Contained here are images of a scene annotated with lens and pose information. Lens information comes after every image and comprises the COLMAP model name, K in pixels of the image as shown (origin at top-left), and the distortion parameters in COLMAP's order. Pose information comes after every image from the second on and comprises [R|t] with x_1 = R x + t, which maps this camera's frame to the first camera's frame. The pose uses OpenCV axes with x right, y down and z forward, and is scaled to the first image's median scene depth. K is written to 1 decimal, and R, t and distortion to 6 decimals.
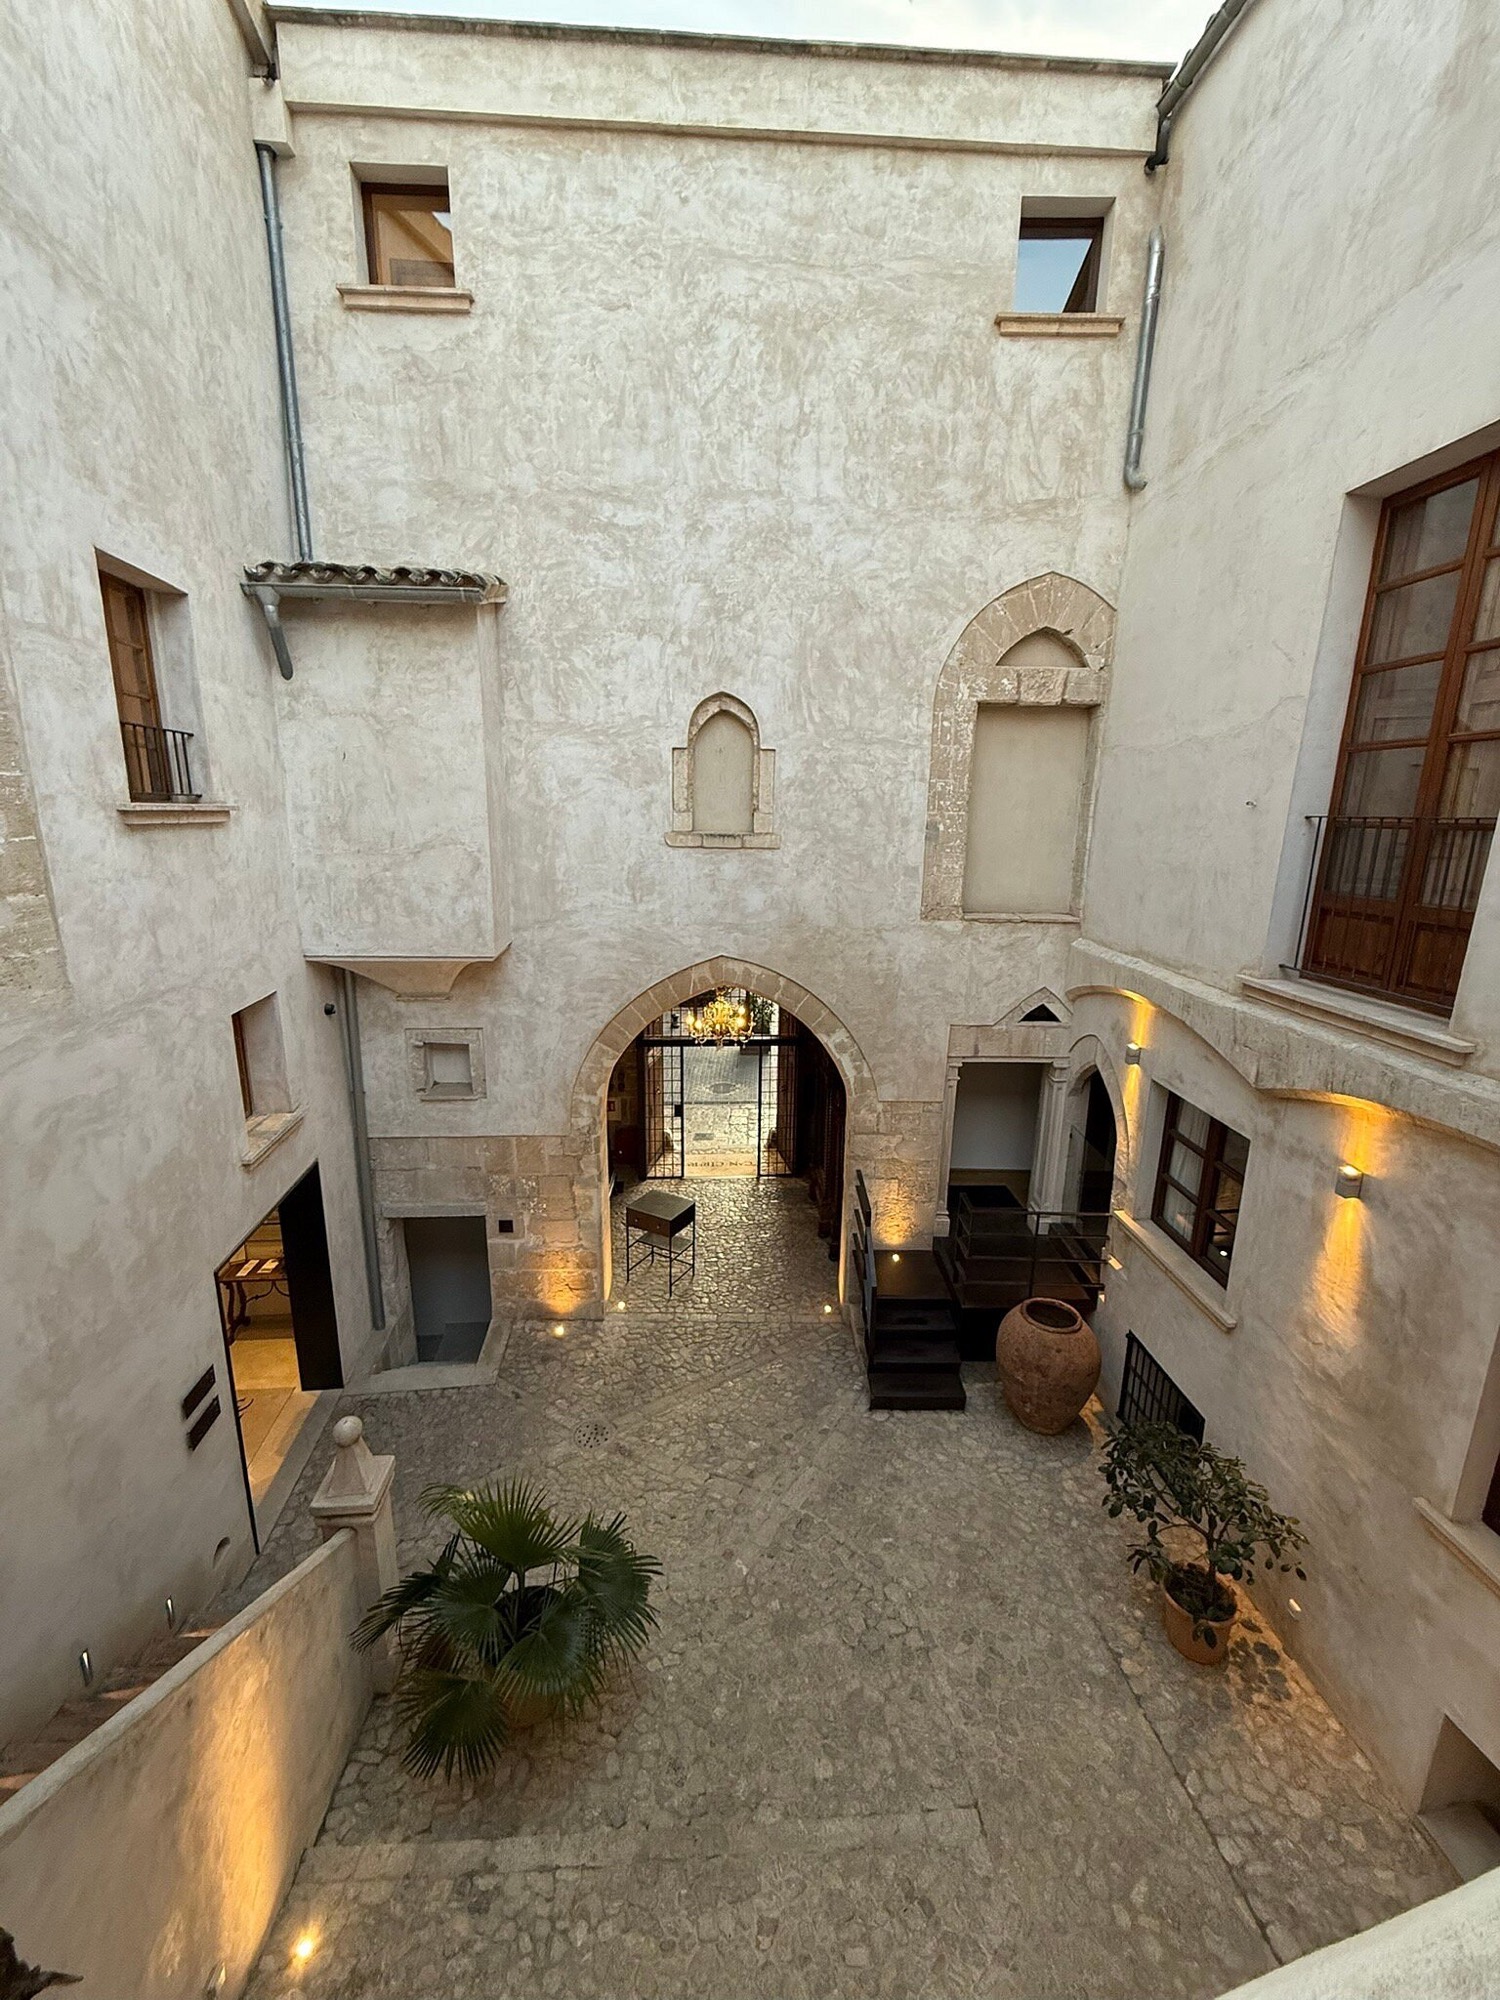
lens RADIAL K [[764.1, 0, 750.0], [0, 764.1, 1000.0], [0, 0, 1]] dist [-0.000177, -0.000236]
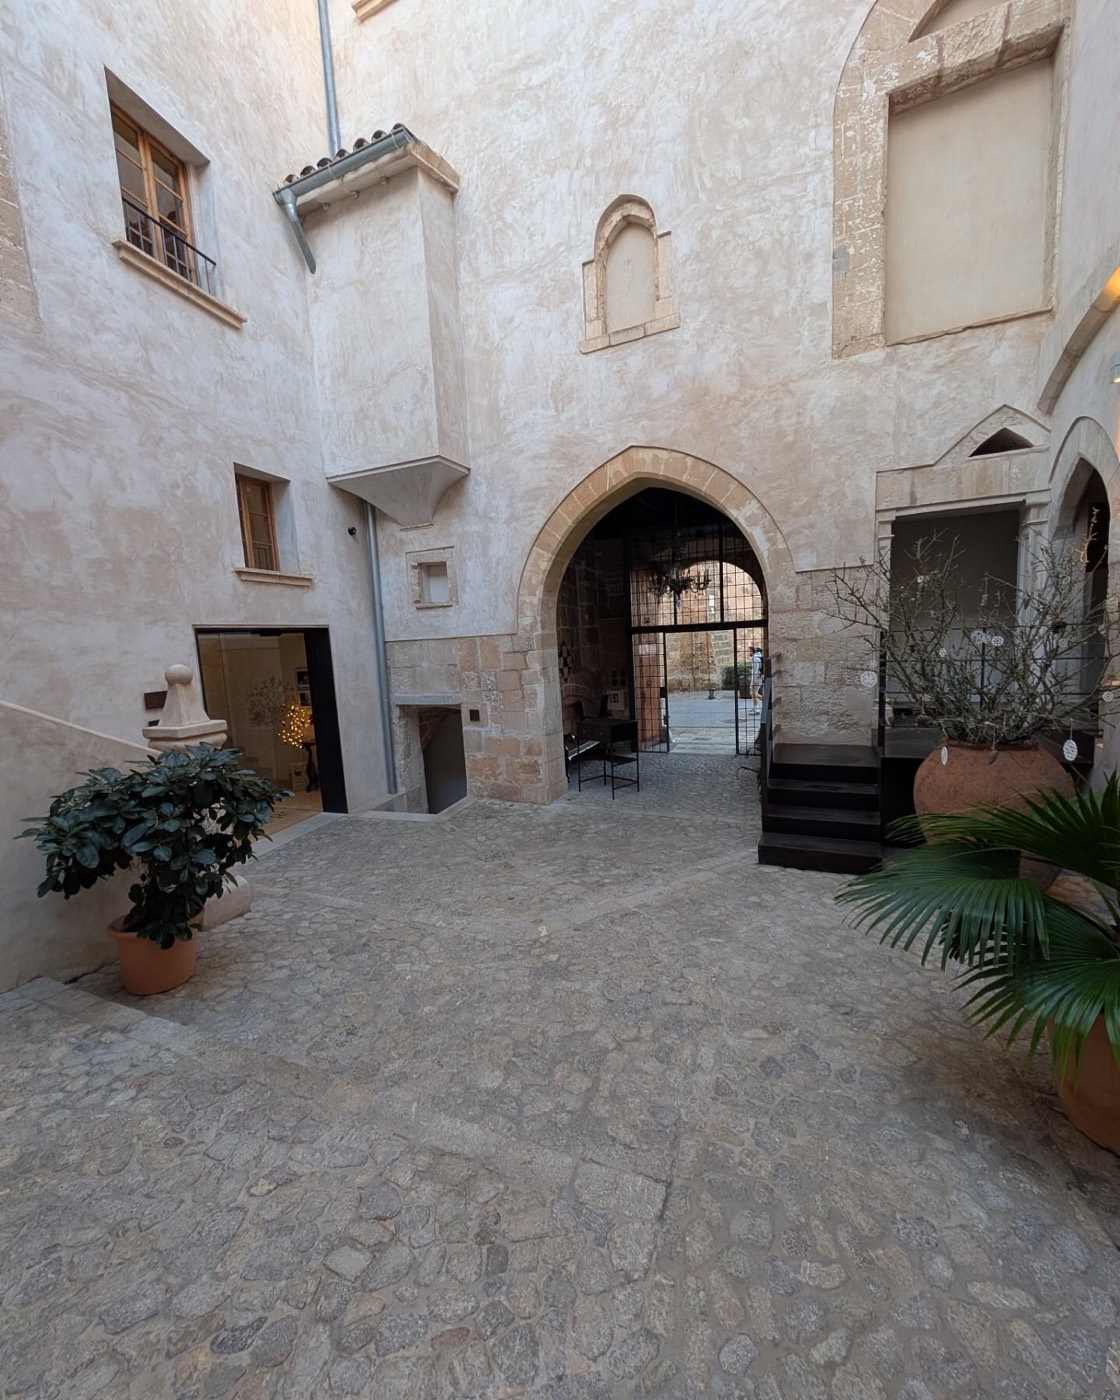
lens RADIAL K [[549.2, 0, 560.0], [0, 549.2, 700.0], [0, 0, 1]] dist [-0.001946, 0.000858]
pose [[0.900005, -0.010040, -0.435764, 0.219758], [-0.029448, 0.996050, -0.083769, 0.391125], [0.434884, 0.088225, 0.896154, 0.299899]]
